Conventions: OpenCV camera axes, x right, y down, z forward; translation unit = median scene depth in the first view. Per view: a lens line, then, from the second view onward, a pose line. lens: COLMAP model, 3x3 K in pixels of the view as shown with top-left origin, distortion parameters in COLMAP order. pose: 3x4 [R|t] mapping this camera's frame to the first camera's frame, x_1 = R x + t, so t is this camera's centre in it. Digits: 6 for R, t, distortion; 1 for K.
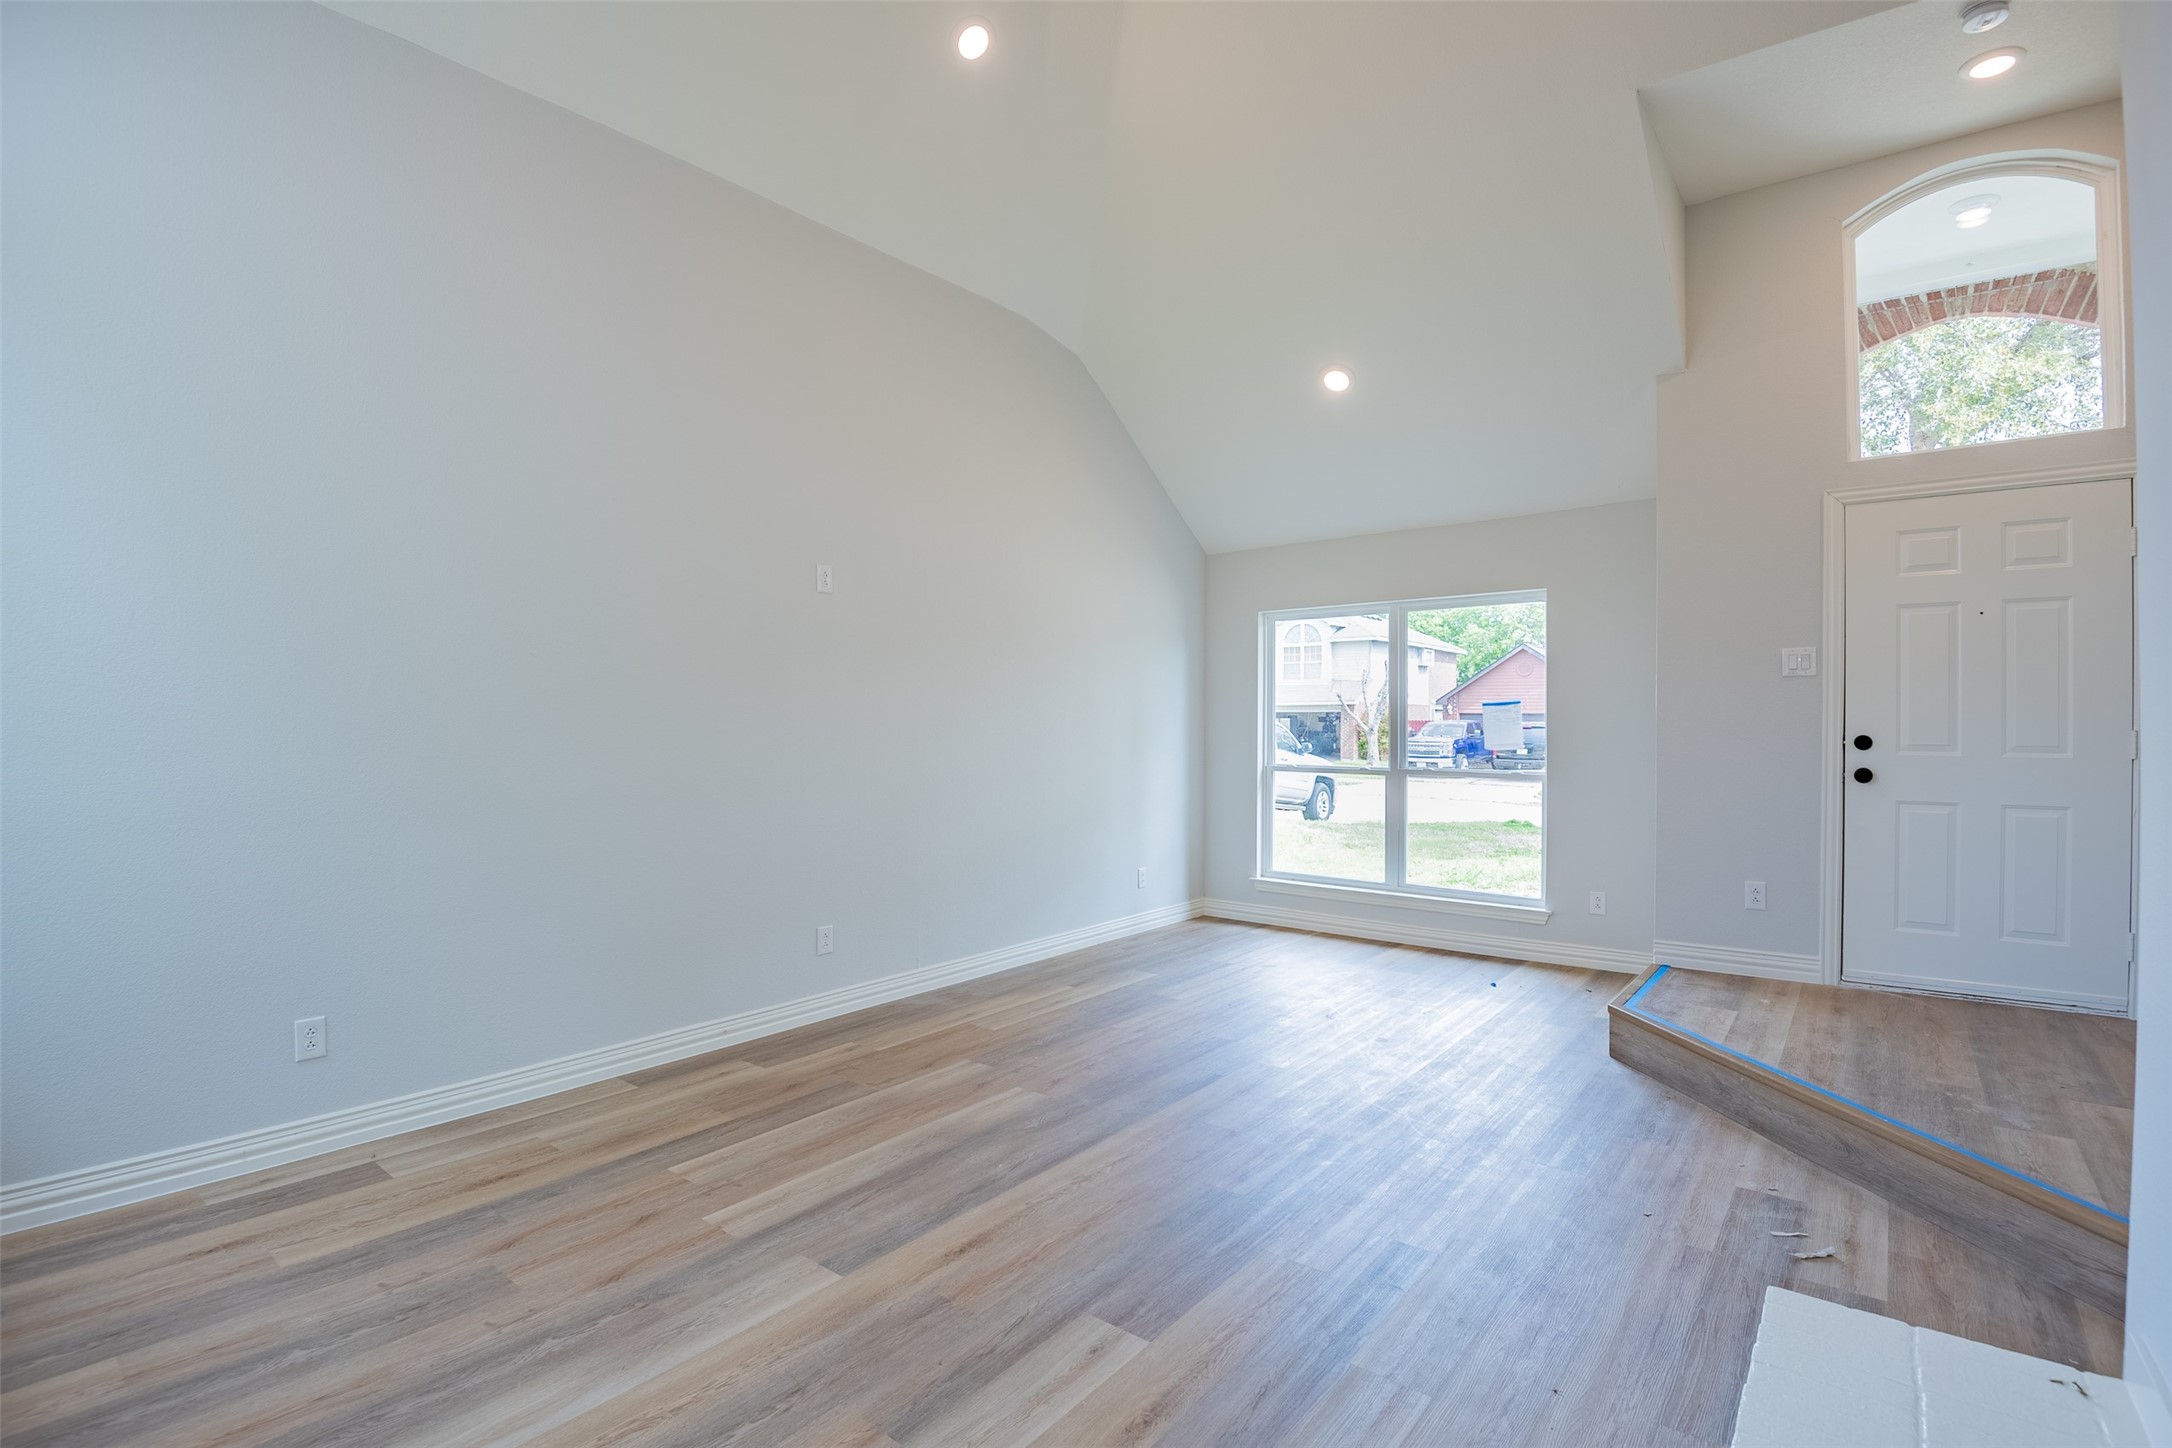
lens RADIAL K [[999.2, 0, 1087.3], [0, 999.2, 717.1], [0, 0, 1]] dist [0.000891, -0.000064]
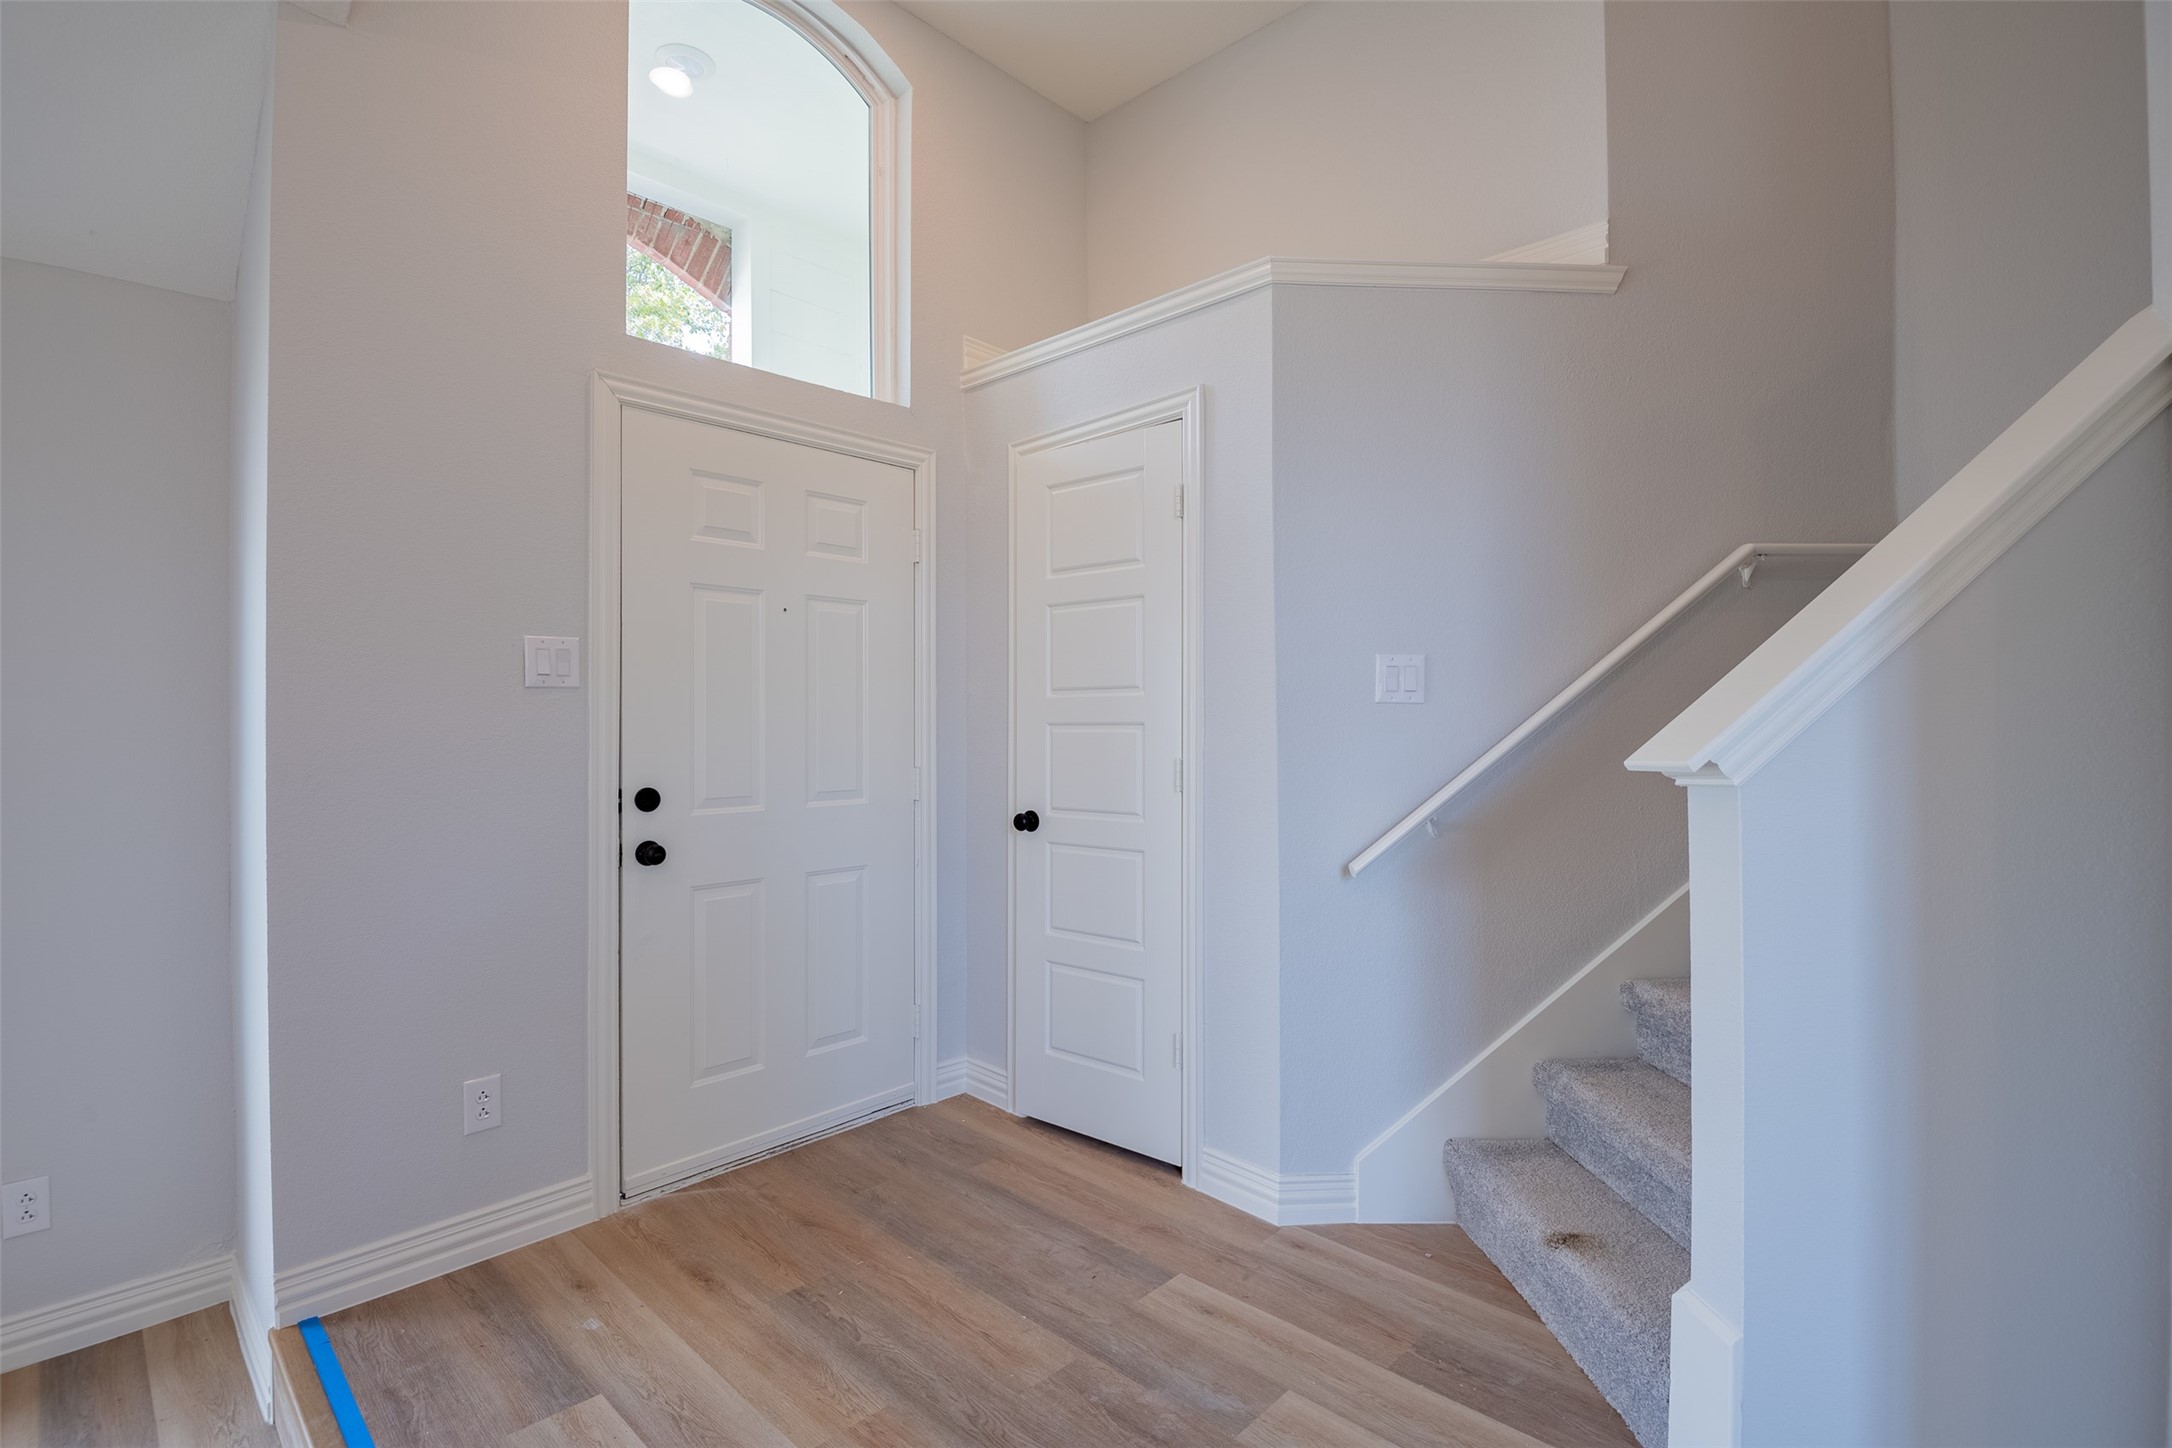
lens RADIAL K [[999.2, 0, 1087.0], [0, 999.2, 724.2], [0, 0, 1]] dist [0.000891, -0.000064]
pose [[0.088656, 0.002567, 0.996059, 0.185215], [0.003617, 0.999989, -0.002899, -0.017616], [-0.996056, 0.003860, 0.088645, 0.666436]]
